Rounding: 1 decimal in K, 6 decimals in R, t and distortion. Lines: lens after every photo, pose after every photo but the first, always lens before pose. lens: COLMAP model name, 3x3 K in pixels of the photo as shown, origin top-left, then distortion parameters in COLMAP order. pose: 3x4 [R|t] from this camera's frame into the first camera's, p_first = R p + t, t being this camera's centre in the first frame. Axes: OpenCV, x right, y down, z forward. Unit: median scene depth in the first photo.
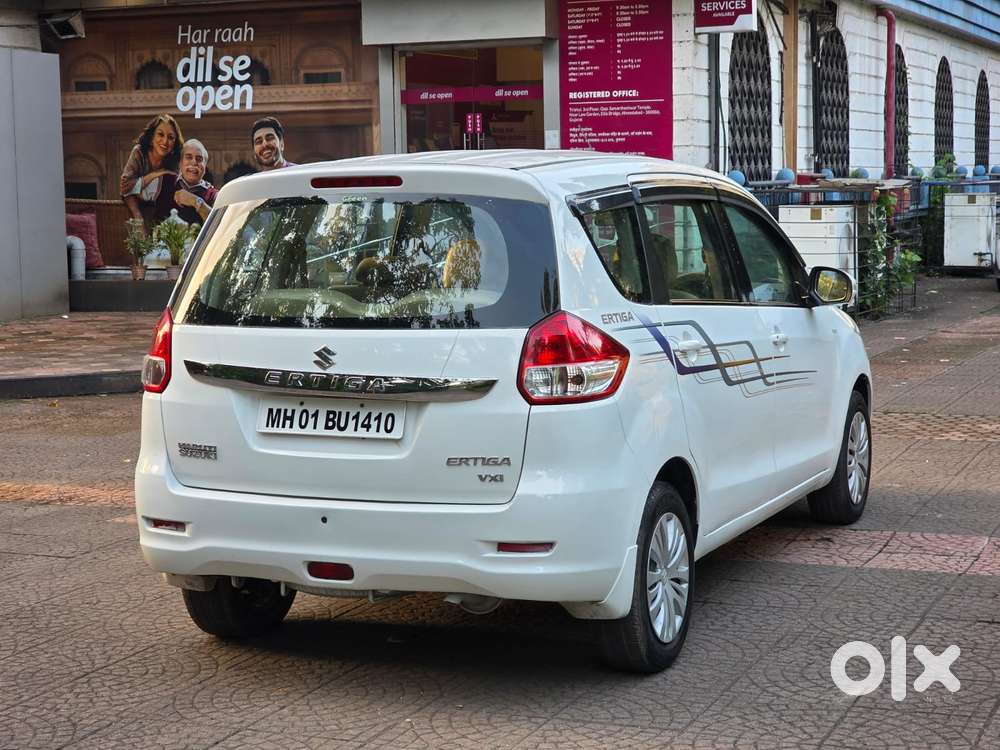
lens RADIAL K [[1877.5, 0, 500.0], [0, 1877.5, 375.0], [0, 0, 1]] dist [-0.004103, 0.381681]
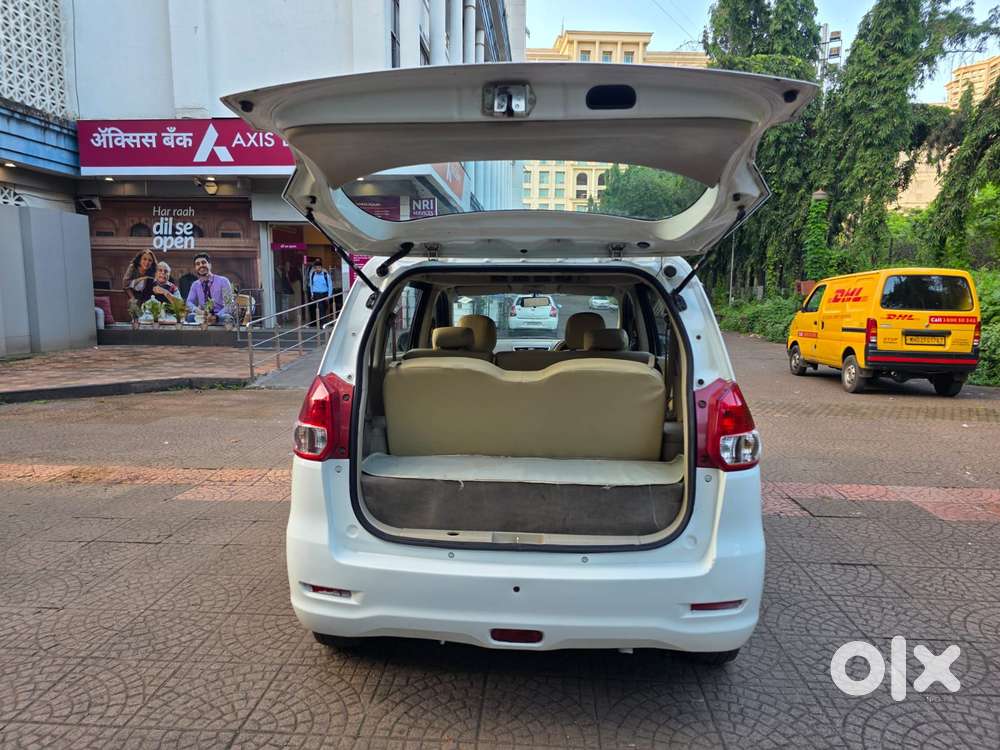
lens RADIAL K [[650.0, 0, 505.5], [0, 650.0, 381.6], [0, 0, 1]] dist [0.003651, -0.000512]
pose [[0.937506, -0.022421, 0.347245, -0.066085], [0.011216, 0.999351, 0.034246, -0.014296], [-0.347787, -0.028211, 0.937149, 0.204034]]
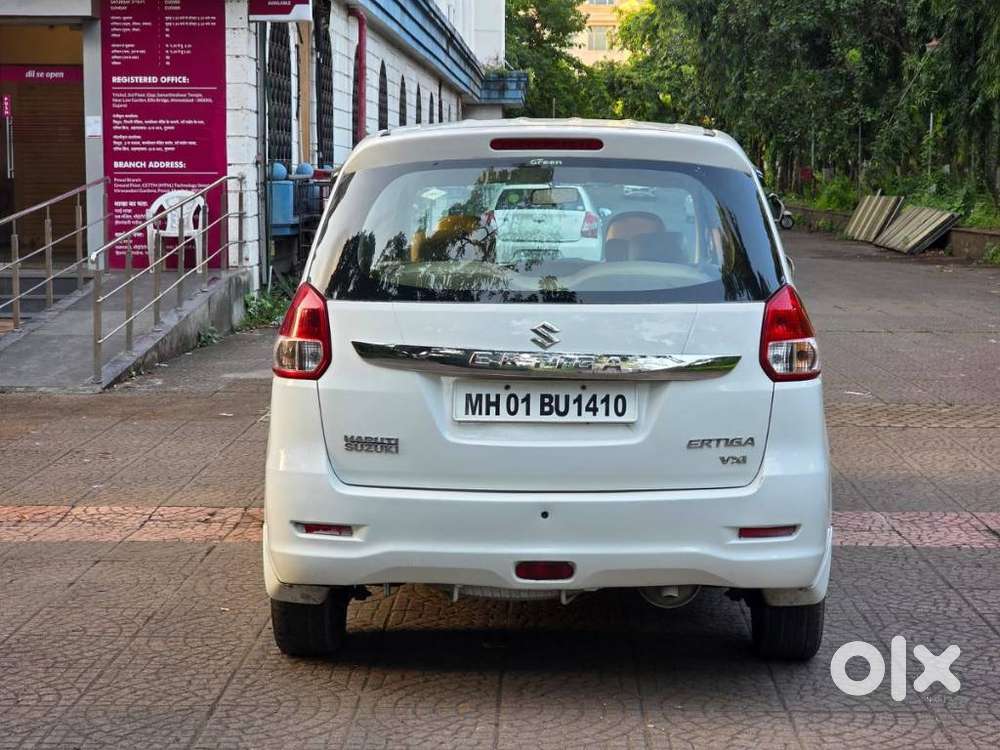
lens RADIAL K [[1879.3, 0, 531.0], [0, 1879.3, 375.9], [0, 0, 1]] dist [-0.036673, 0.169317]
pose [[0.922964, -0.019659, 0.384385, -0.135278], [0.020379, 0.999790, 0.002200, 0.002416], [-0.384347, 0.005803, 0.923170, 0.049002]]
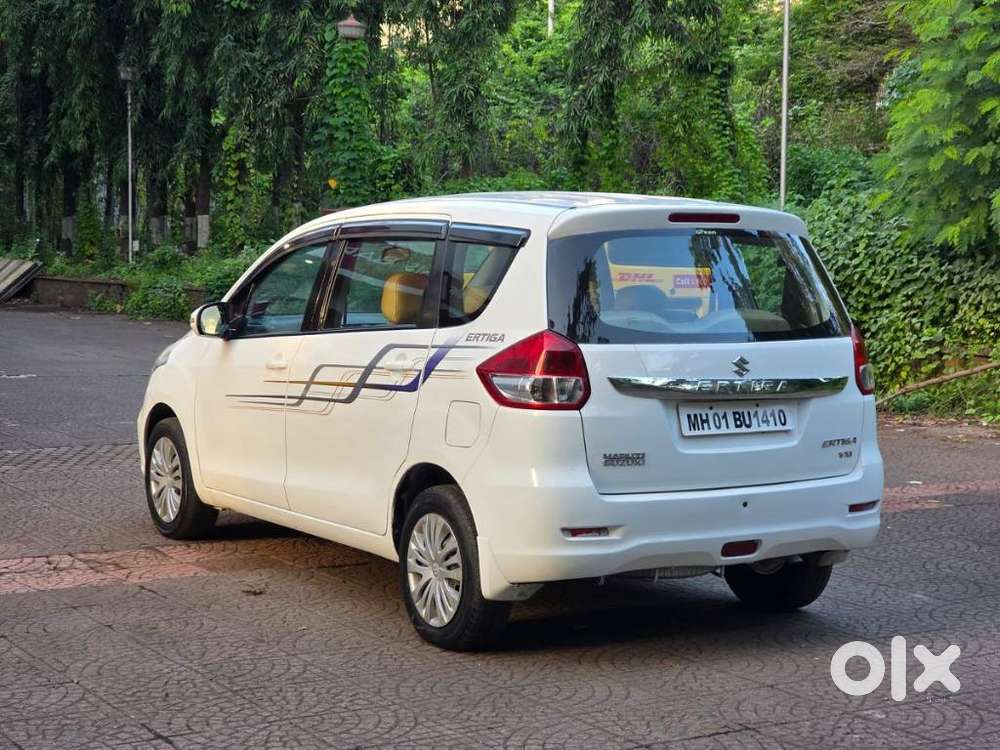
lens RADIAL K [[1877.5, 0, 500.0], [0, 1877.5, 375.0], [0, 0, 1]] dist [-0.004103, 0.381681]
pose [[0.555836, -0.038439, 0.830403, -0.347857], [0.065018, 0.997881, 0.002672, -0.005071], [-0.828745, 0.052506, 0.557157, 0.141091]]
